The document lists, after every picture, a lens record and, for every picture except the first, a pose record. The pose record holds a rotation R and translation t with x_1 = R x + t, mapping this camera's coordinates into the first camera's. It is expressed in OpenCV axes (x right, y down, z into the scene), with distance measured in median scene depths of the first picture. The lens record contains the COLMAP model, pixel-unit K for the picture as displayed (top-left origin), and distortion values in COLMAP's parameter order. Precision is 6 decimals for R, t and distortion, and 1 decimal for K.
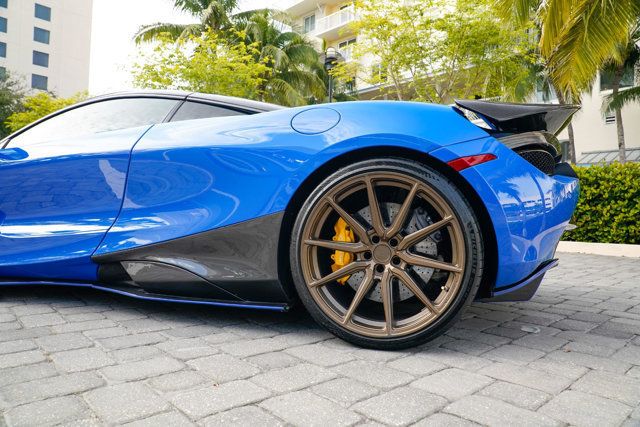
lens RADIAL K [[444.8, 0, 321.3], [0, 444.8, 216.2], [0, 0, 1]] dist [-0.114162, 0.077291]
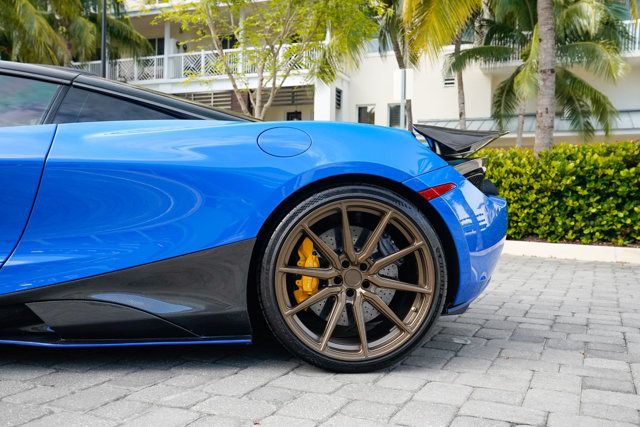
lens RADIAL K [[626.9, 0, 322.5], [0, 626.9, 218.5], [0, 0, 1]] dist [0.024992, 0.000000]
pose [[0.915418, -0.013861, 0.402265, -0.506841], [-0.002574, 0.999185, 0.040288, -0.110796], [-0.402495, -0.037916, 0.914636, -0.285000]]
